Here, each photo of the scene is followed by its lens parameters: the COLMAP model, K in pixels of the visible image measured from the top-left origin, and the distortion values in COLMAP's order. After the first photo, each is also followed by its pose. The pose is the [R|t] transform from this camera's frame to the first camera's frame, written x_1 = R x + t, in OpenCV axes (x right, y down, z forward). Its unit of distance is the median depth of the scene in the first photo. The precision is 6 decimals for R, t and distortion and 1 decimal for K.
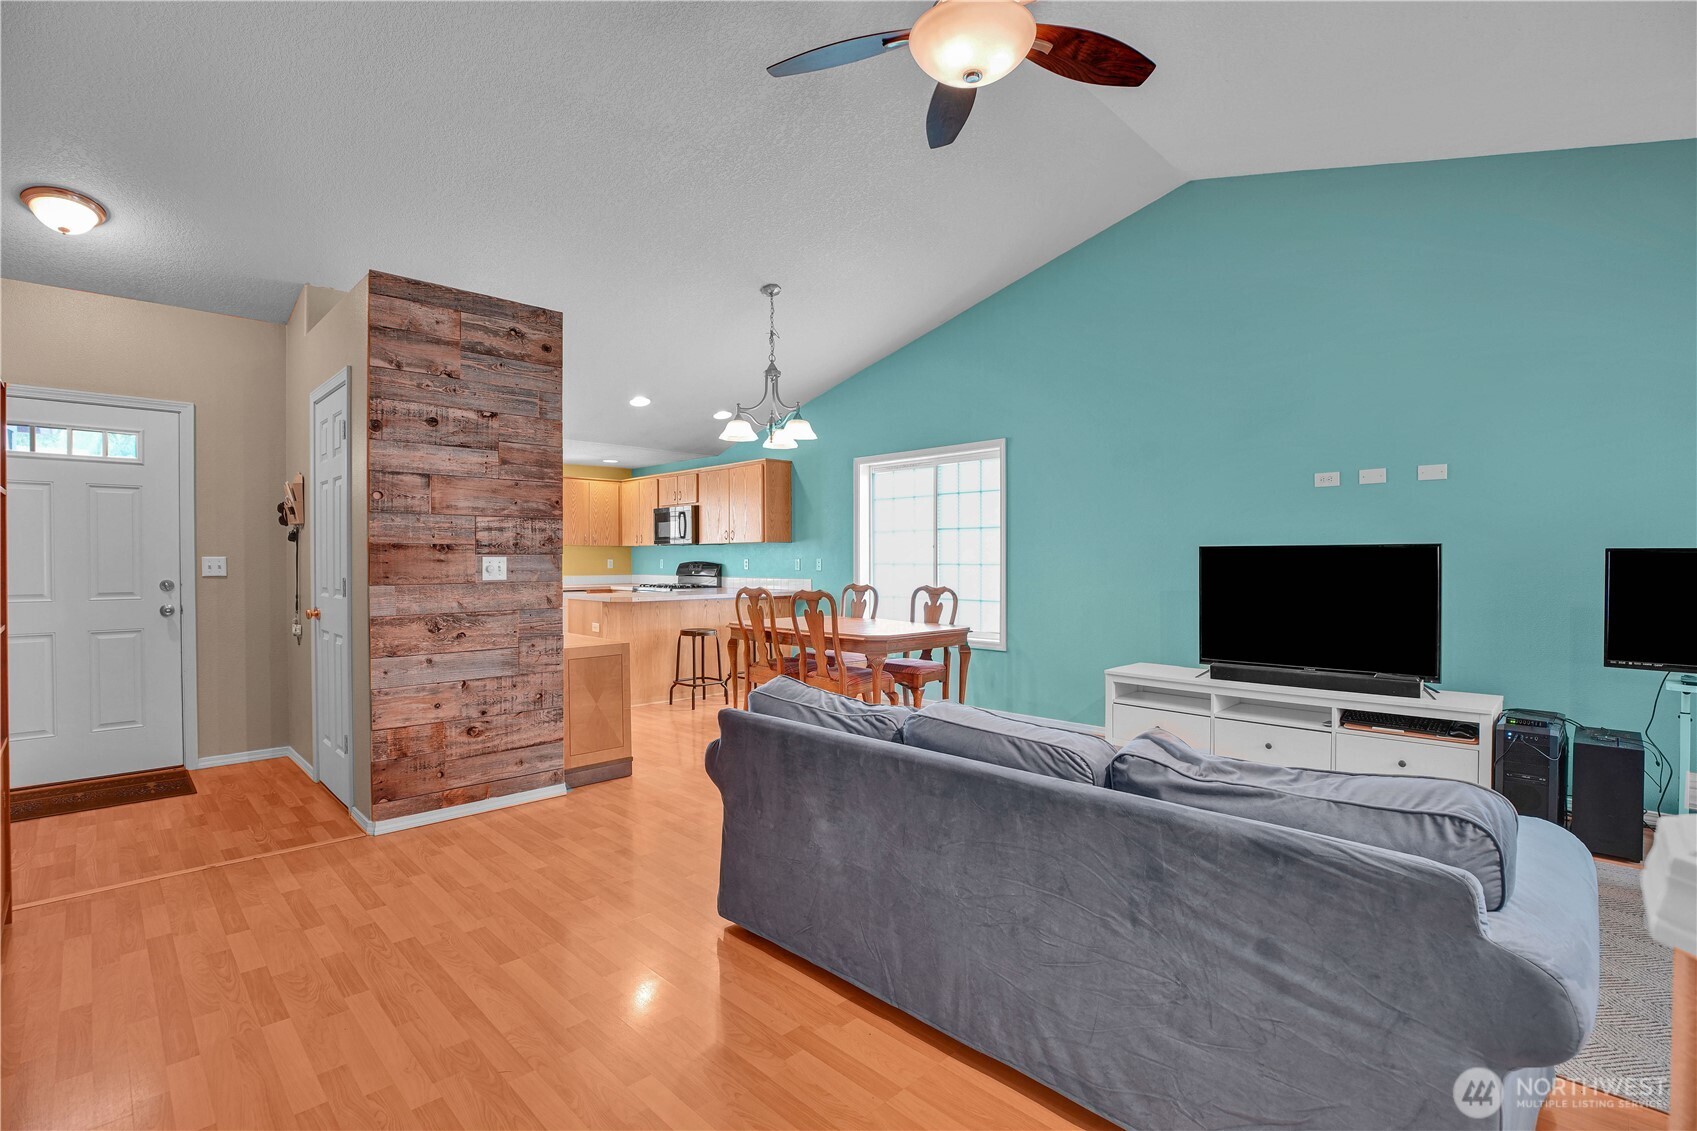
lens RADIAL K [[790.6, 0, 853.8], [0, 790.6, 568.0], [0, 0, 1]] dist [-0.043334, 0.010486]
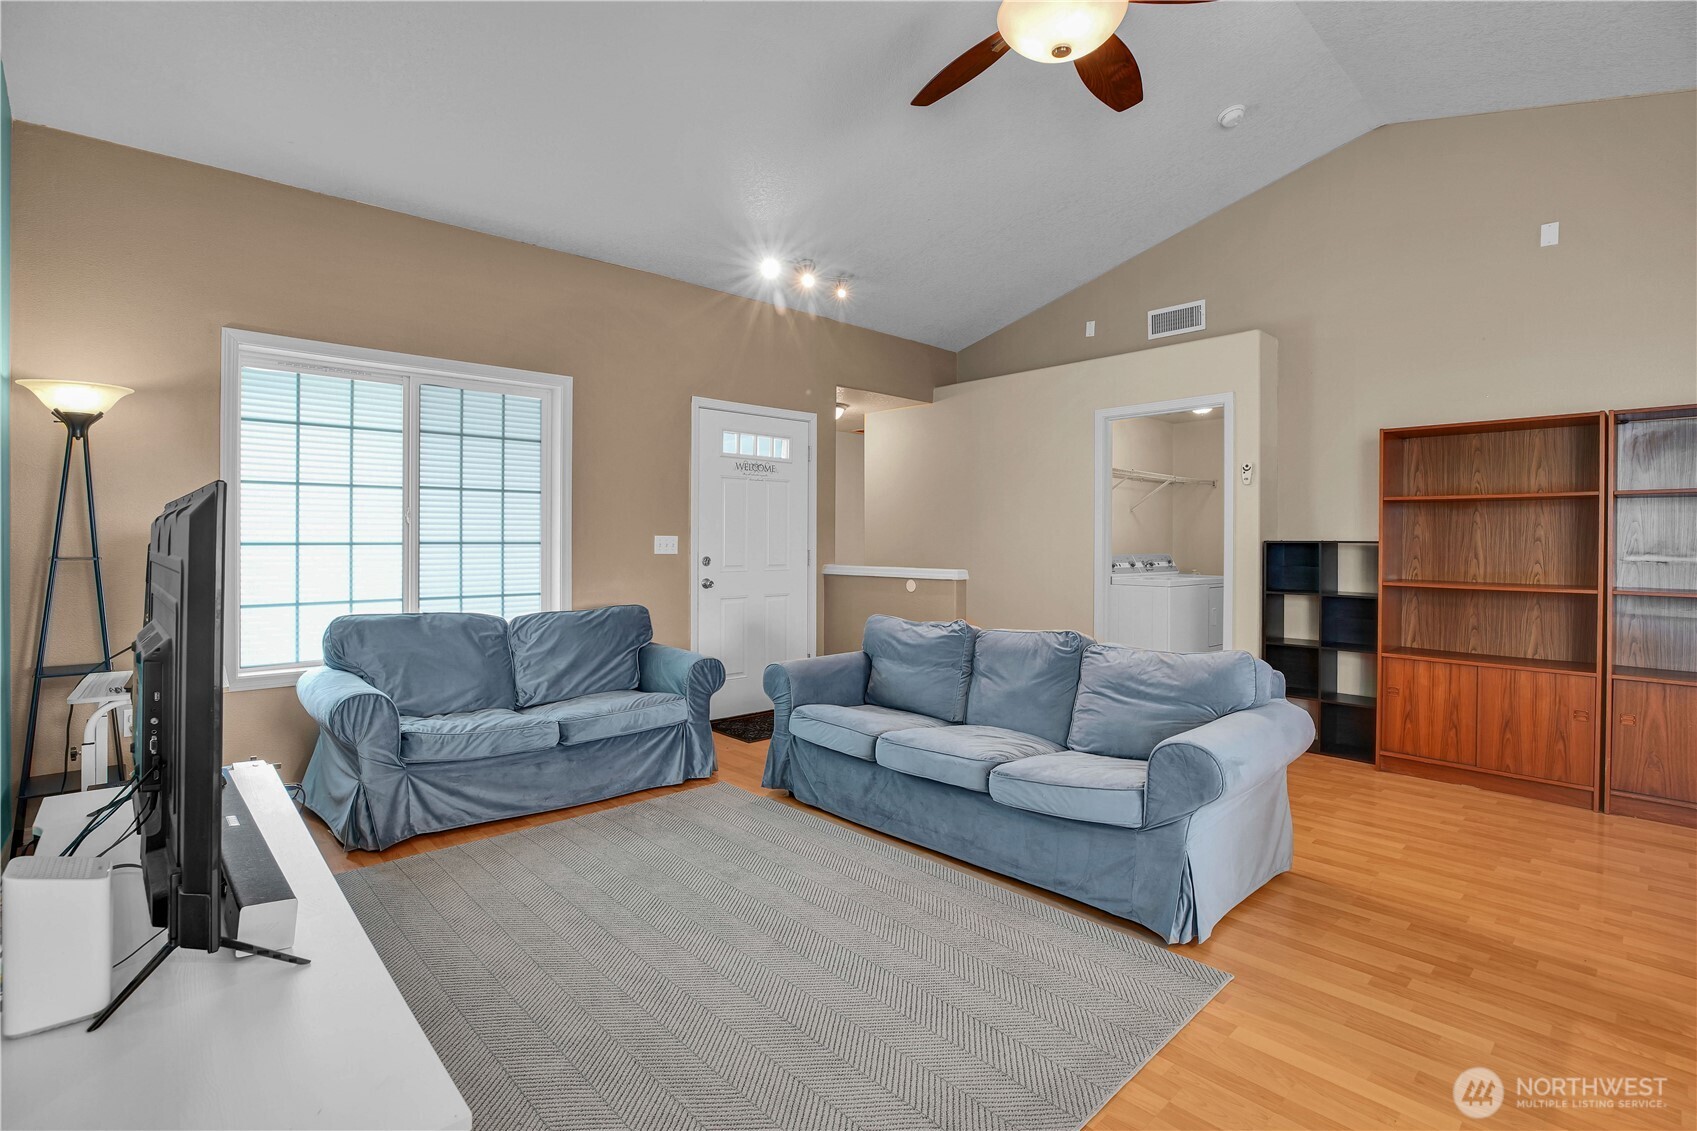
lens RADIAL K [[790.6, 0, 855.0], [0, 790.6, 537.9], [0, 0, 1]] dist [-0.043334, 0.010486]
pose [[-0.999118, -0.003293, 0.041873, 0.255811], [-0.002969, 0.999965, 0.007783, -0.014871], [-0.041897, 0.007652, -0.999093, 1.373980]]
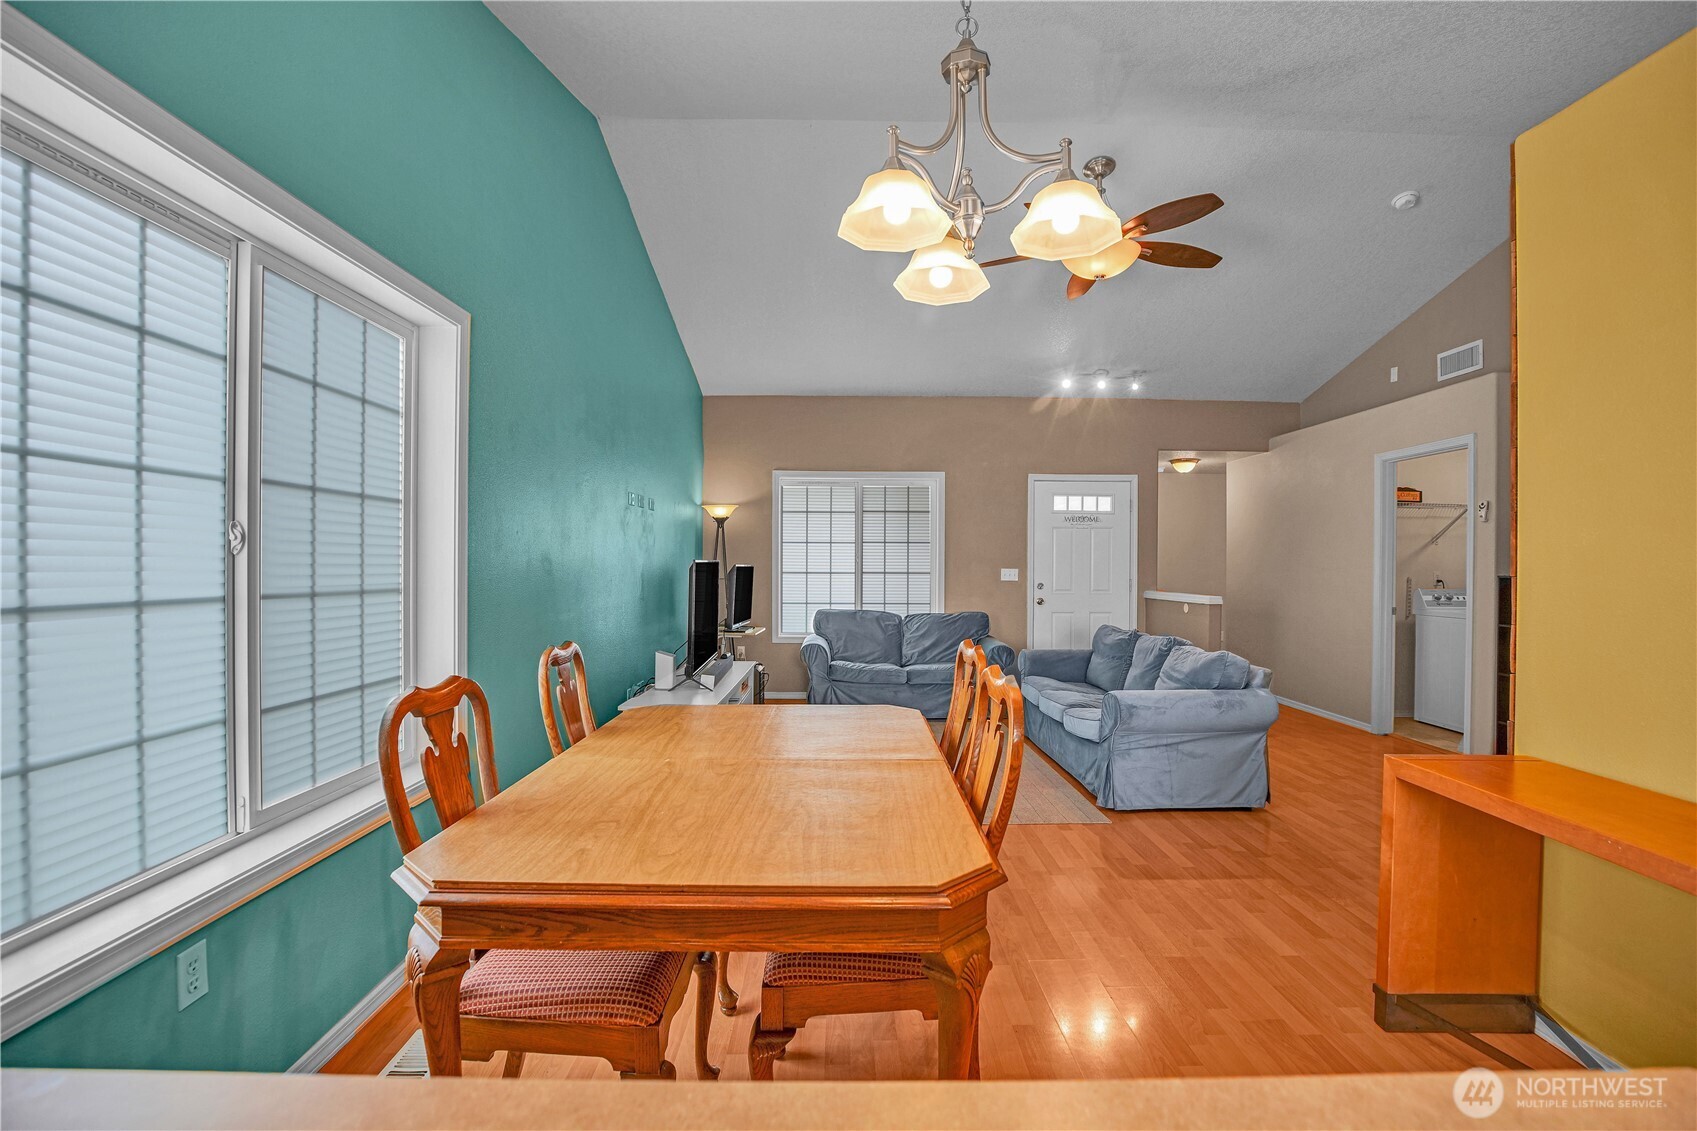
lens RADIAL K [[782.4, 0, 851.2], [0, 782.4, 565.7], [0, 0, 1]] dist [-0.041070, 0.010436]
pose [[-0.710646, -0.004801, 0.703533, -0.423660], [0.001826, 0.999961, 0.008668, -0.030724], [-0.703547, 0.007445, -0.710610, 1.727469]]
